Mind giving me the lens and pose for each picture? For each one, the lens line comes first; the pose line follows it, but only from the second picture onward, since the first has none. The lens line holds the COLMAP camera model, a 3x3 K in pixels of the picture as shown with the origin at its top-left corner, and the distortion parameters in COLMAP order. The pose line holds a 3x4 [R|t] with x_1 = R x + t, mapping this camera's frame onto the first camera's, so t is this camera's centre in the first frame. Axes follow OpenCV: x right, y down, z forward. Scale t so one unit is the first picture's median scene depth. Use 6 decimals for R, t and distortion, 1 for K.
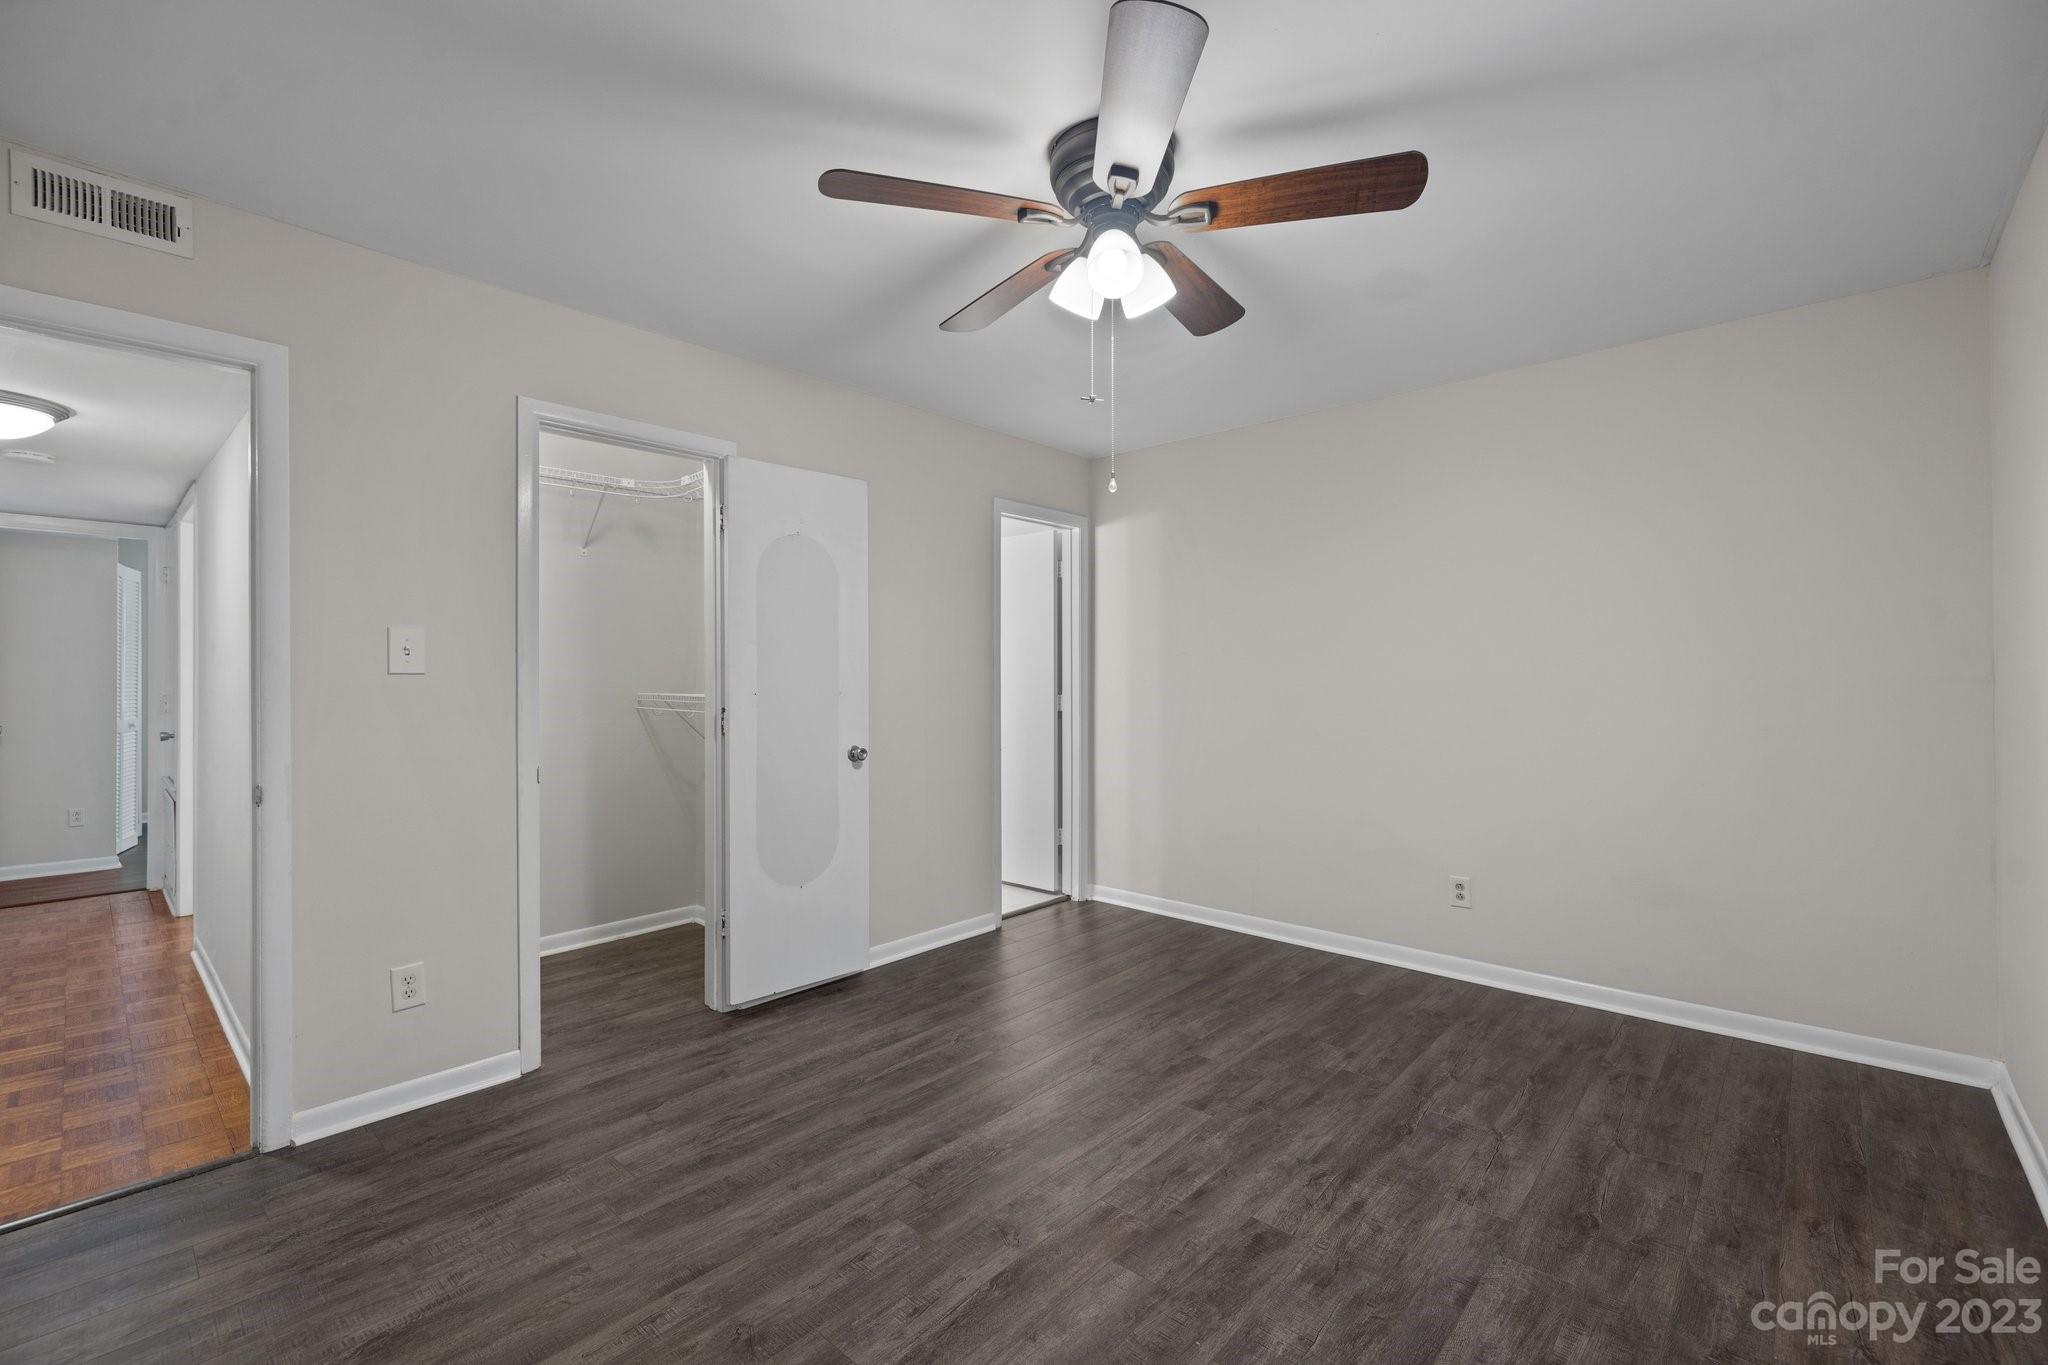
lens RADIAL K [[870.5, 0, 1018.9], [0, 870.5, 683.3], [0, 0, 1]] dist [-0.000320, -0.000737]
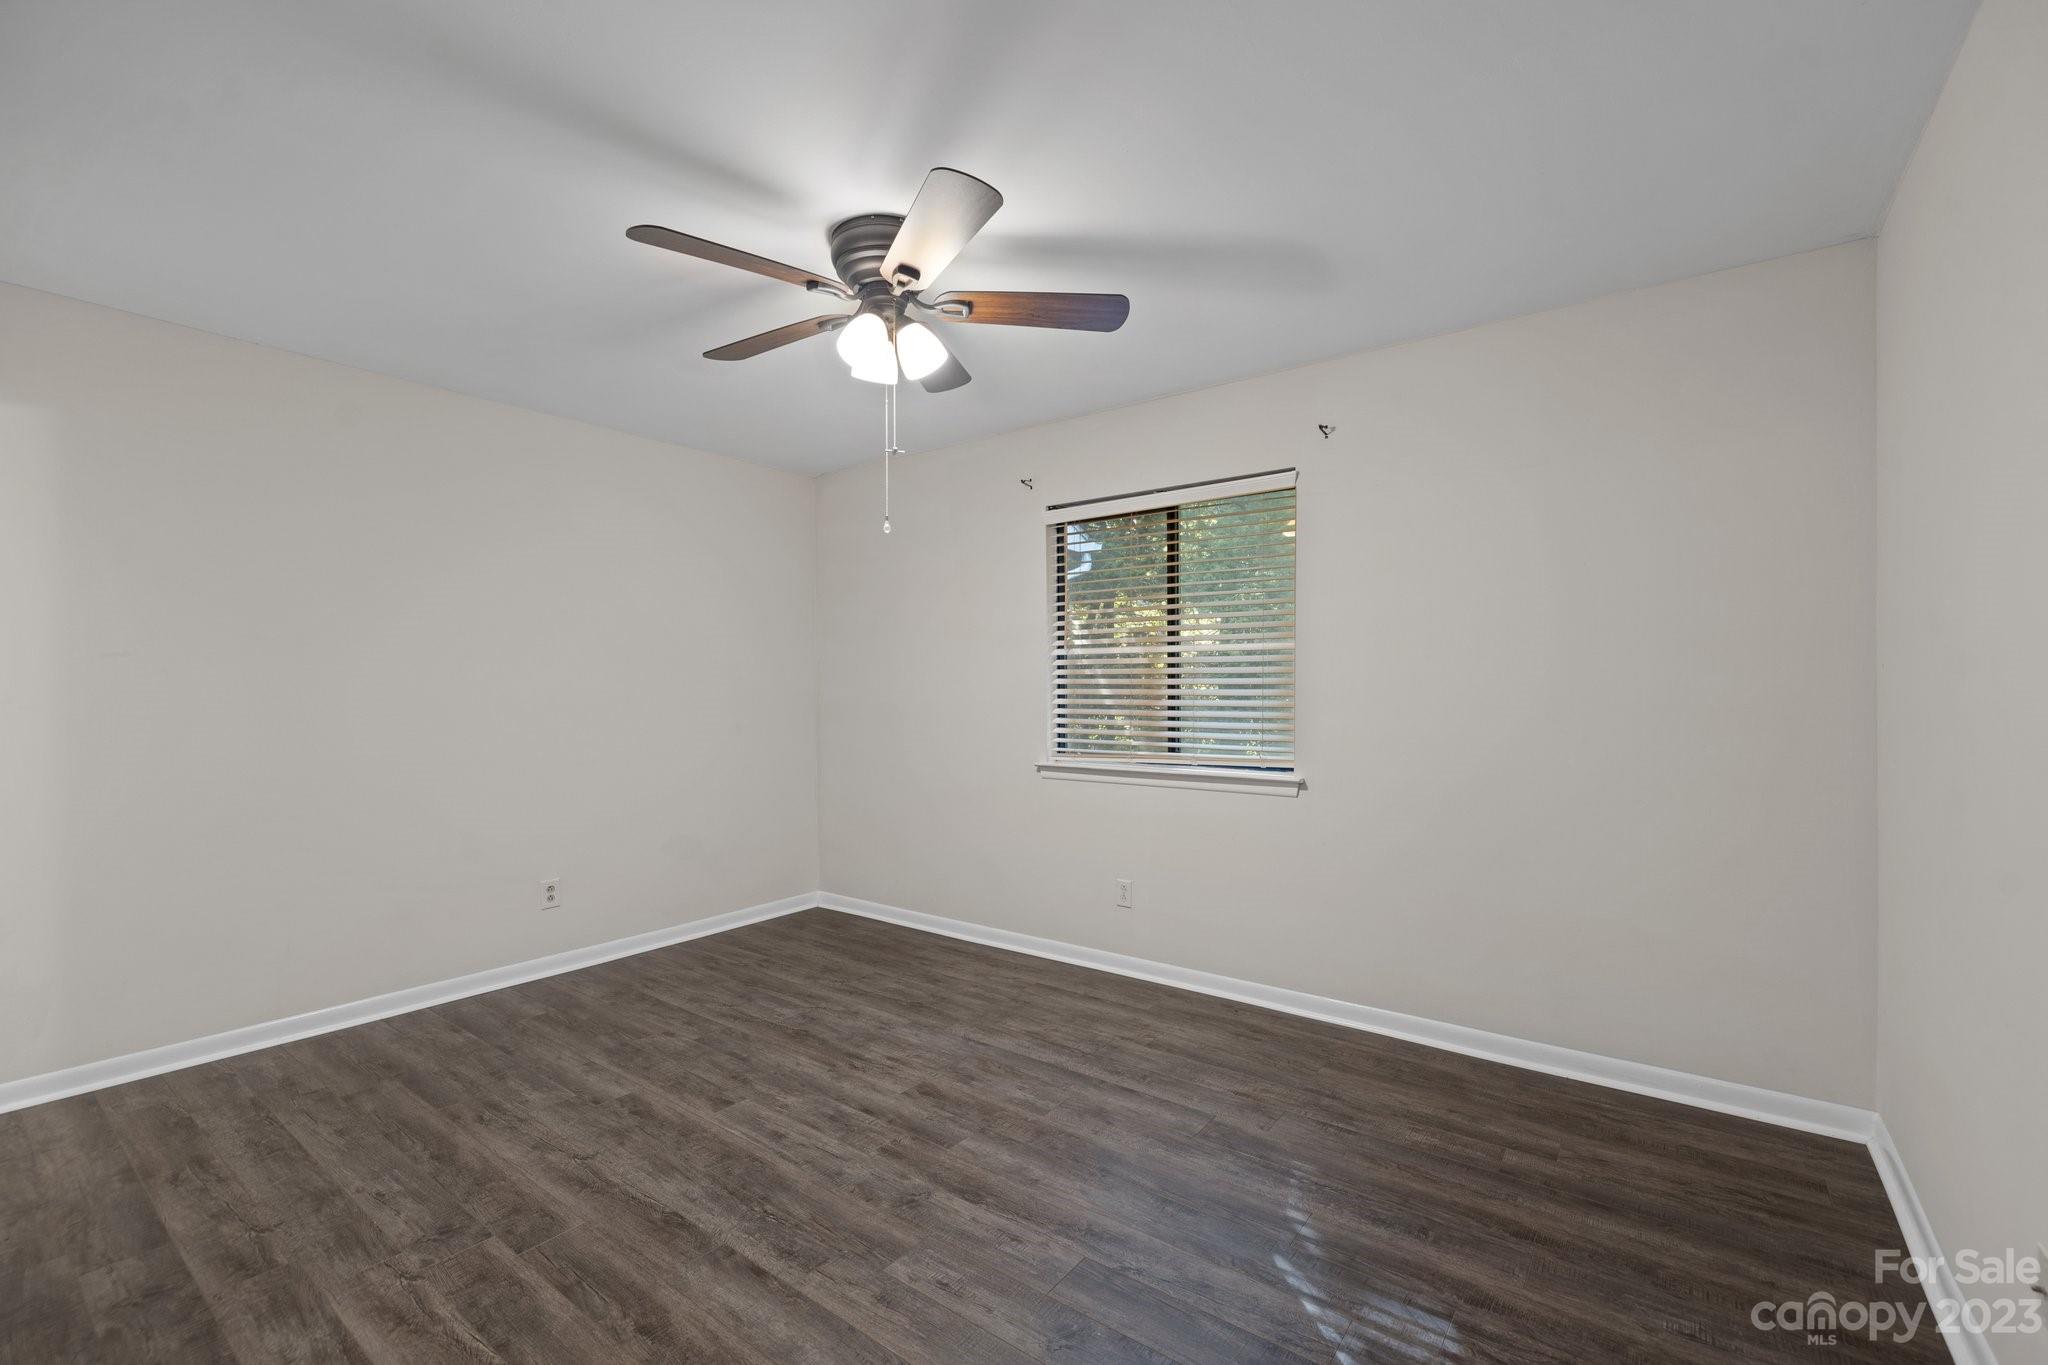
lens RADIAL K [[870.5, 0, 1018.8], [0, 870.5, 679.6], [0, 0, 1]] dist [-0.000320, -0.000737]
pose [[-0.090547, 0.016144, 0.995761, -0.840952], [0.010182, 0.999831, -0.015285, 0.000602], [-0.995840, 0.008755, -0.090696, 0.722174]]
